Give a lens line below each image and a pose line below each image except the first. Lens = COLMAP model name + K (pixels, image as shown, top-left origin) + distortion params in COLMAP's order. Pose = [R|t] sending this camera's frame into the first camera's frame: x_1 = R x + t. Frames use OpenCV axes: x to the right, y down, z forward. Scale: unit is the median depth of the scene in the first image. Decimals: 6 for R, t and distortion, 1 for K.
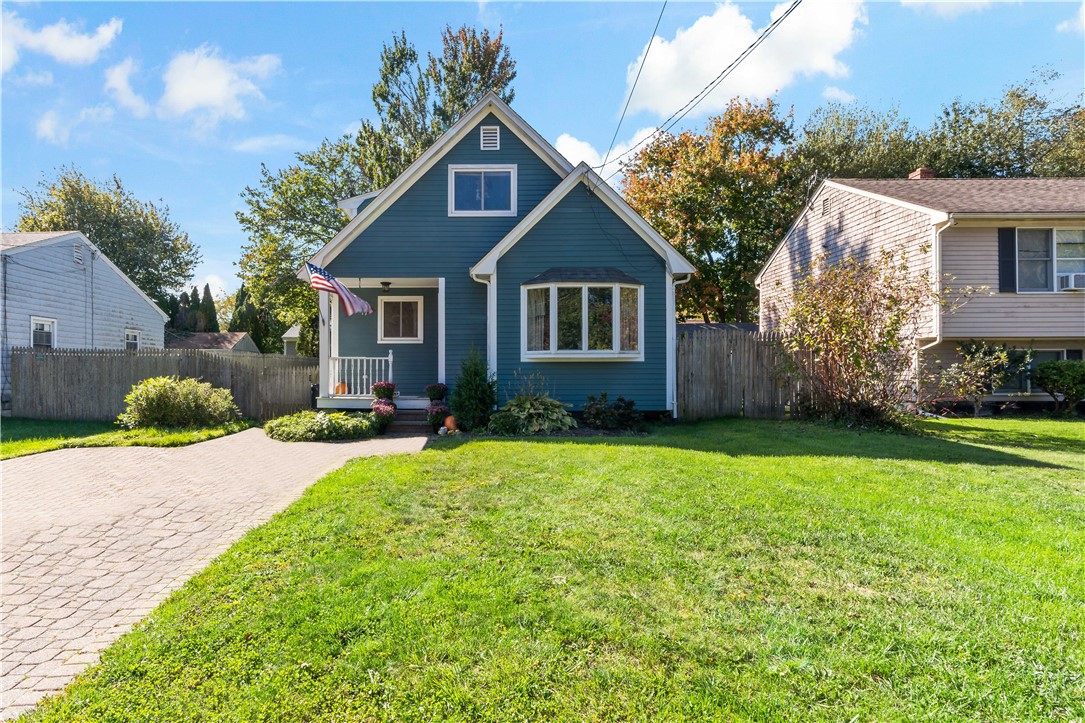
lens RADIAL K [[587.3, 0, 543.1], [0, 587.3, 359.8], [0, 0, 1]] dist [-0.003429, 0.000536]
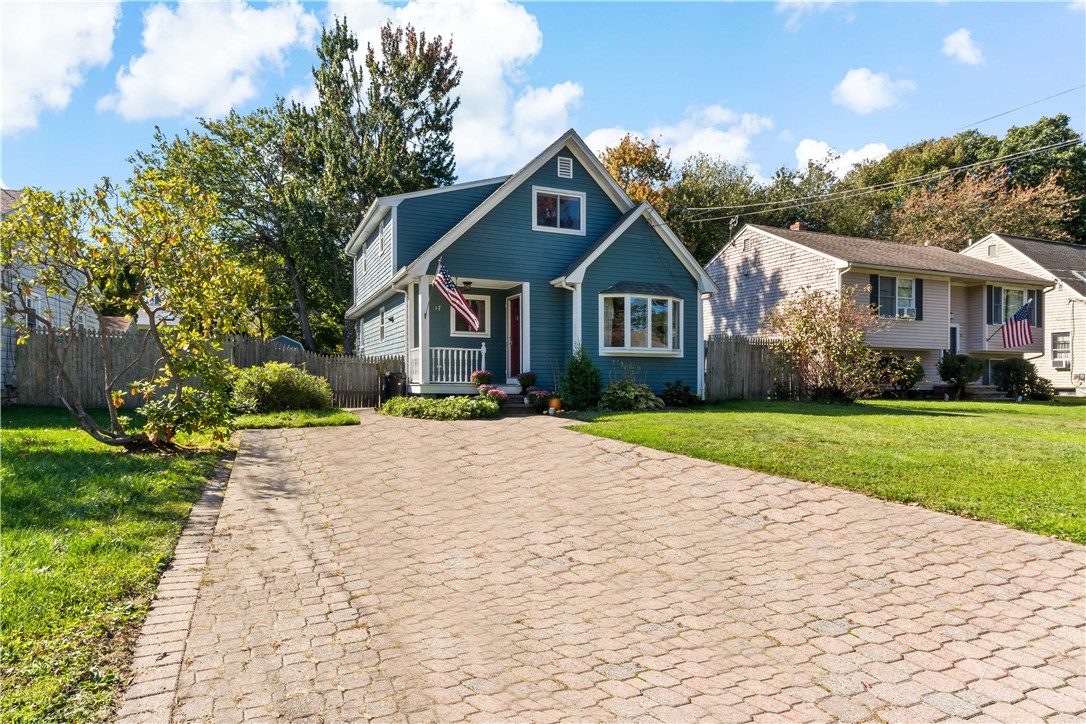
lens RADIAL K [[608.4, 0, 540.7], [0, 608.4, 369.9], [0, 0, 1]] dist [0.001629, -0.000718]
pose [[0.929273, 0.016110, 0.369042, -0.586219], [-0.020467, 0.999759, 0.007896, 0.024066], [-0.368826, -0.014891, 0.929379, -0.136648]]
